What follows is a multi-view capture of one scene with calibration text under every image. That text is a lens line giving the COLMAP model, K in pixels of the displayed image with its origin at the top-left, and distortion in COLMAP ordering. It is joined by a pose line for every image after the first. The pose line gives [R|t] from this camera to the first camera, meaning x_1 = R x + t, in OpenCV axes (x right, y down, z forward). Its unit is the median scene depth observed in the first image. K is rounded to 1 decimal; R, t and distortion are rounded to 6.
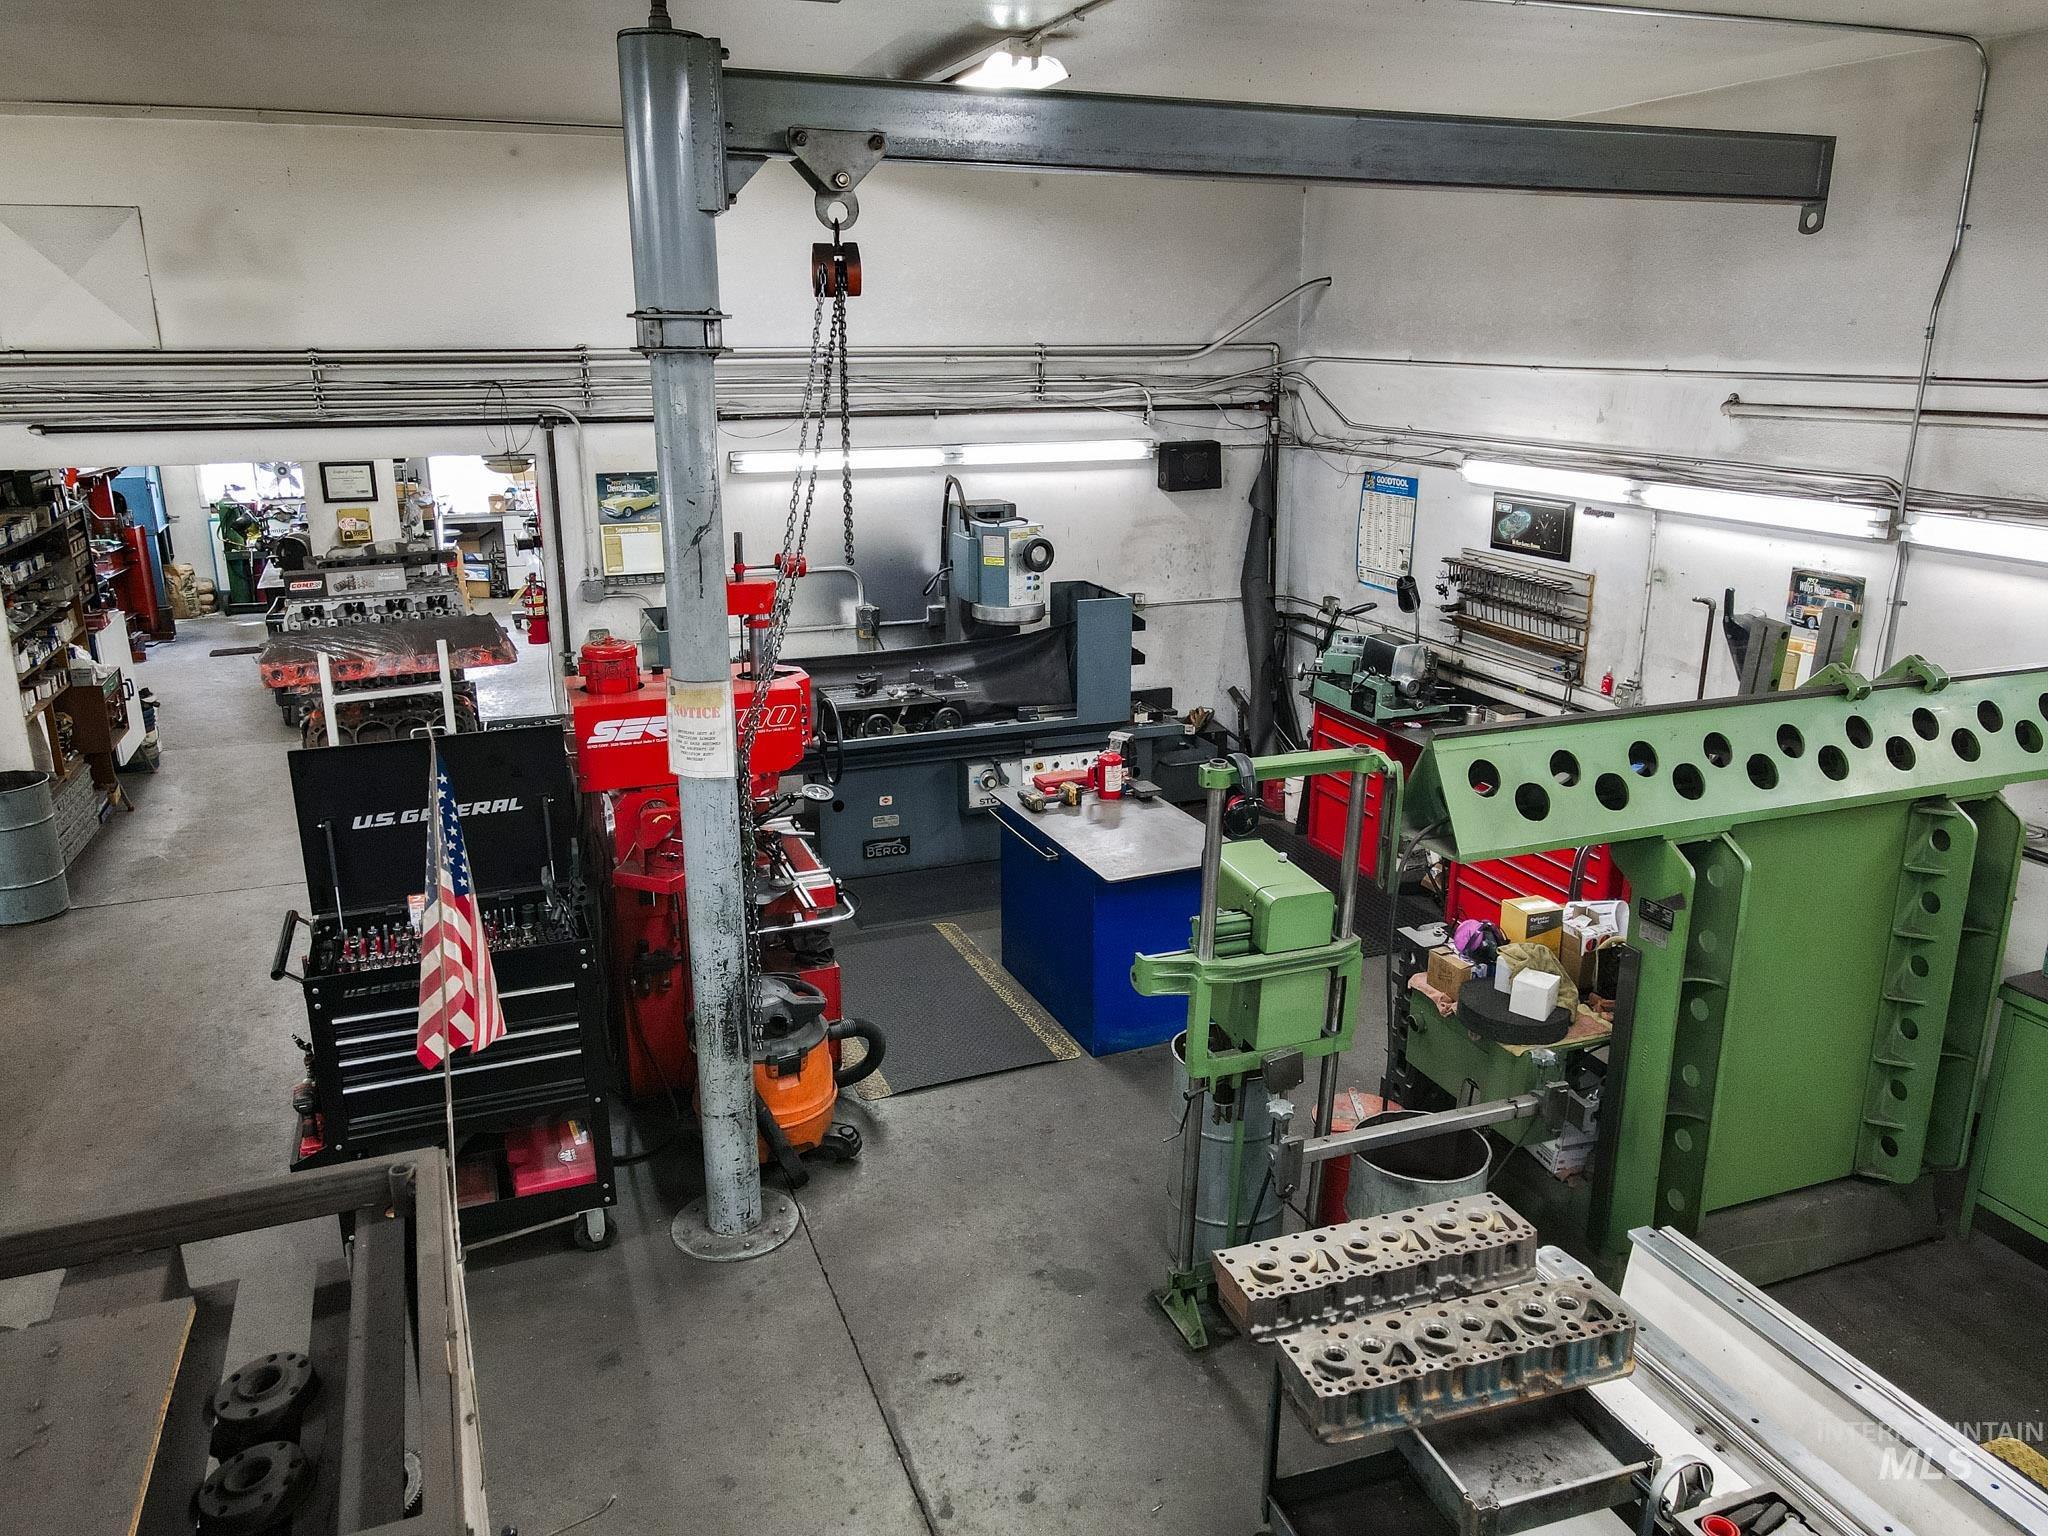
lens RADIAL K [[1499.9, 0, 1024.0], [0, 1499.9, 768.0], [0, 0, 1]] dist [0.004407, 0.028009]
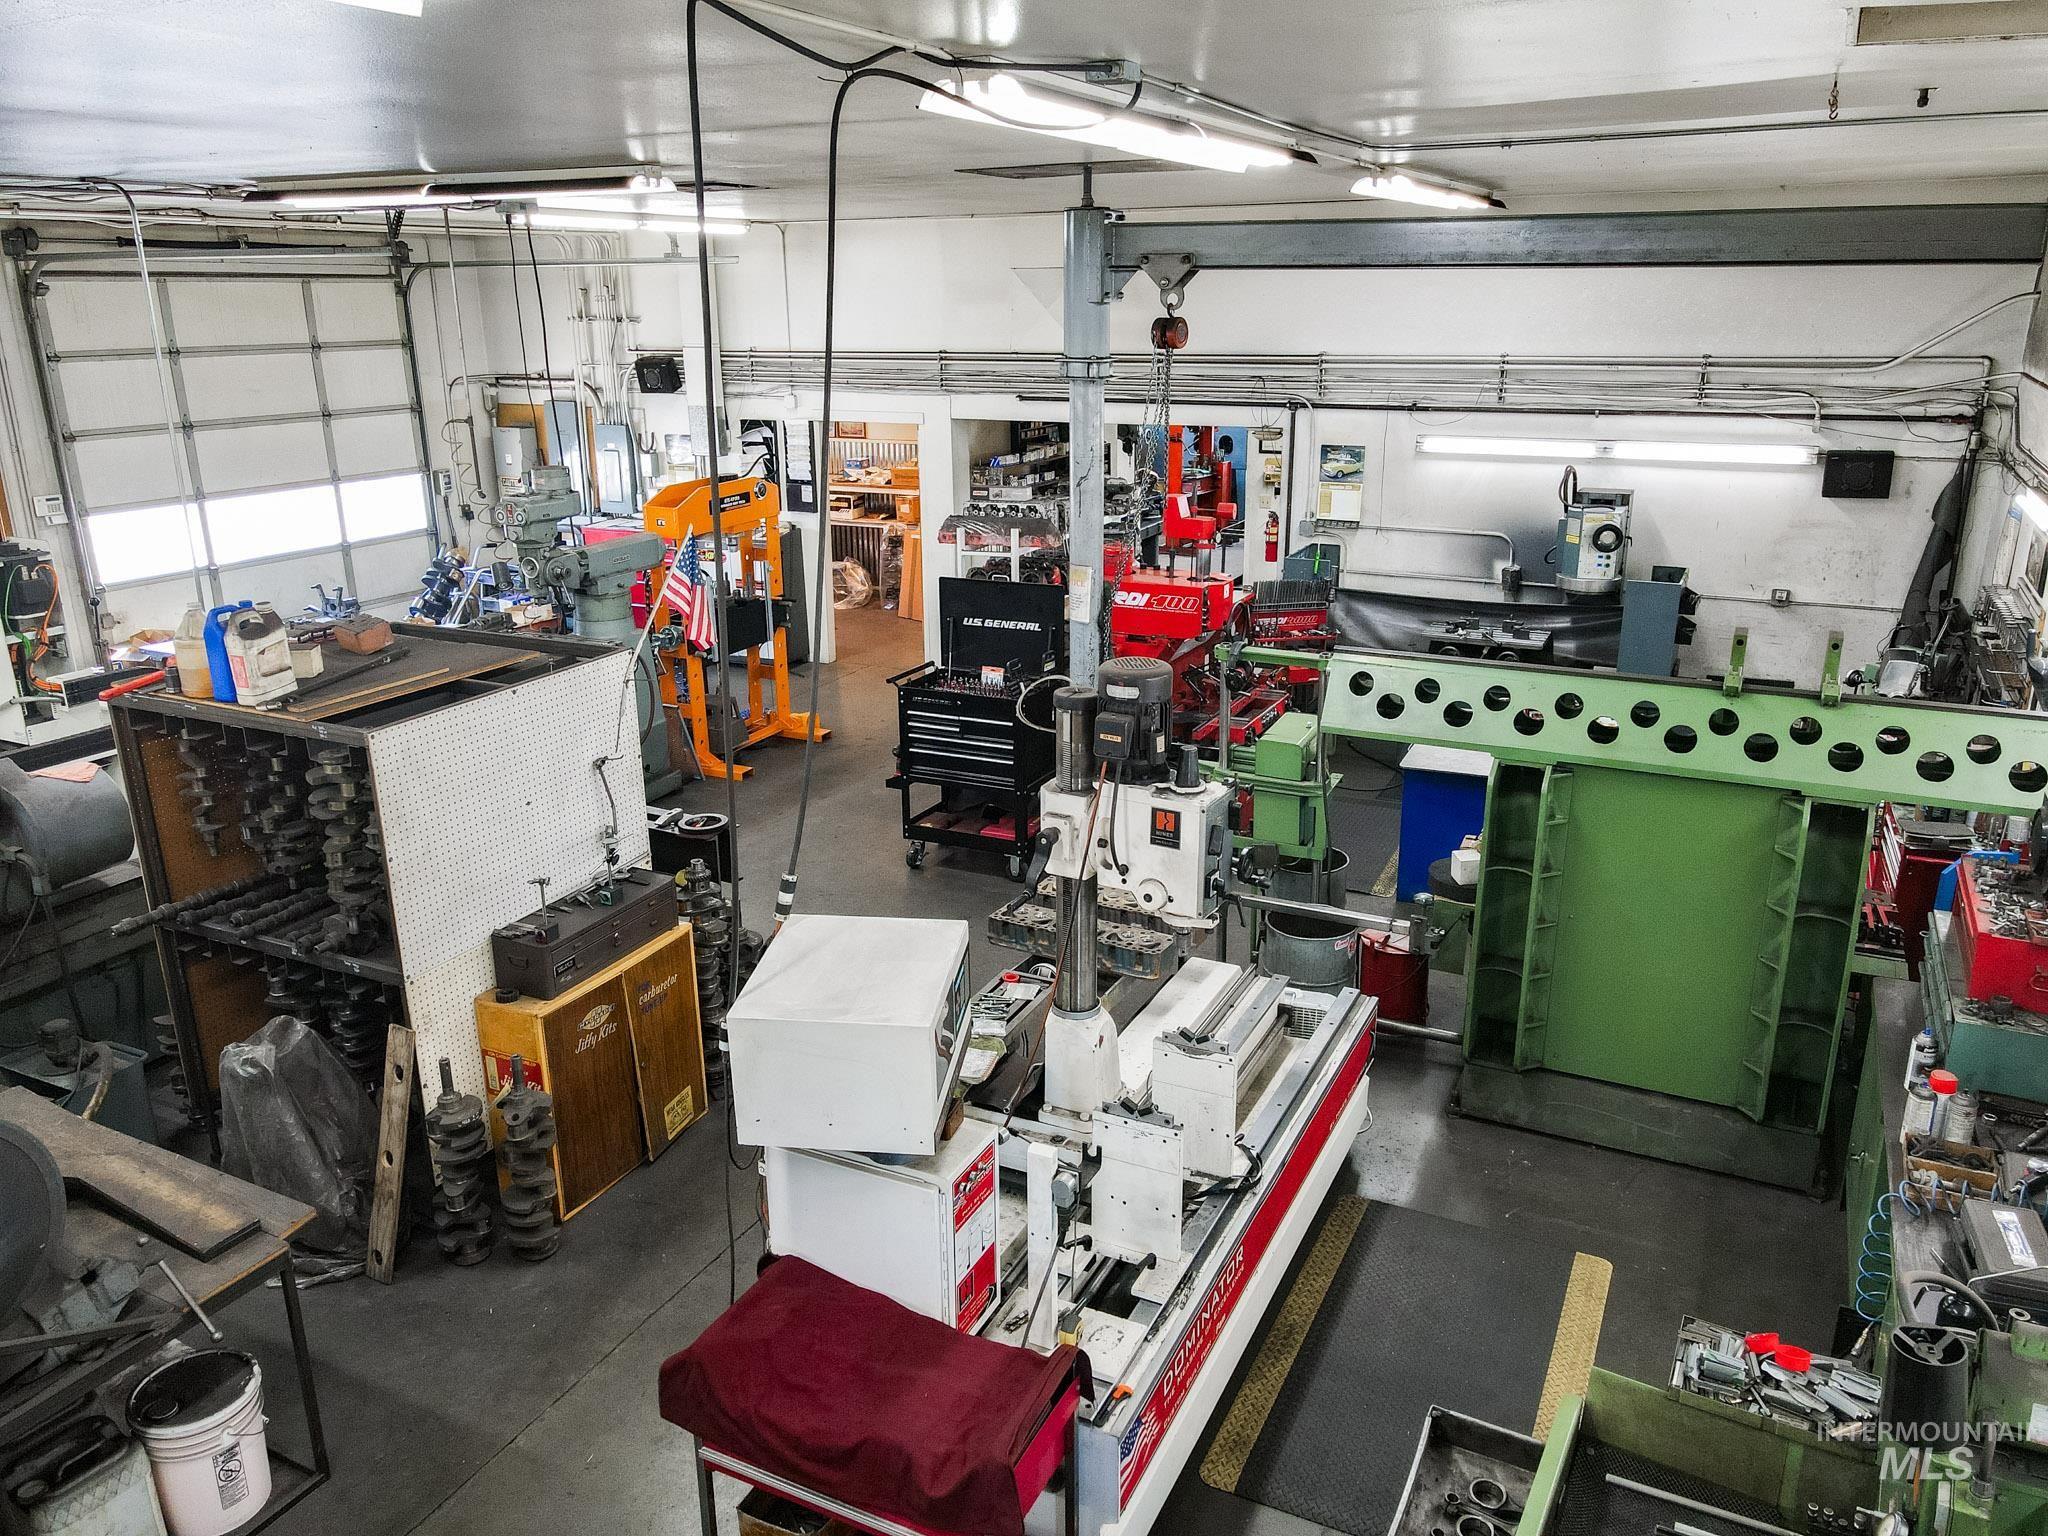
lens RADIAL K [[1499.9, 0, 1024.0], [0, 1499.9, 768.0], [0, 0, 1]] dist [0.004407, 0.028009]
pose [[0.667707, 0.220456, -0.711032, 0.539638], [-0.200822, 0.973075, 0.113117, -0.006134], [0.716825, 0.067262, 0.694001, -0.130209]]
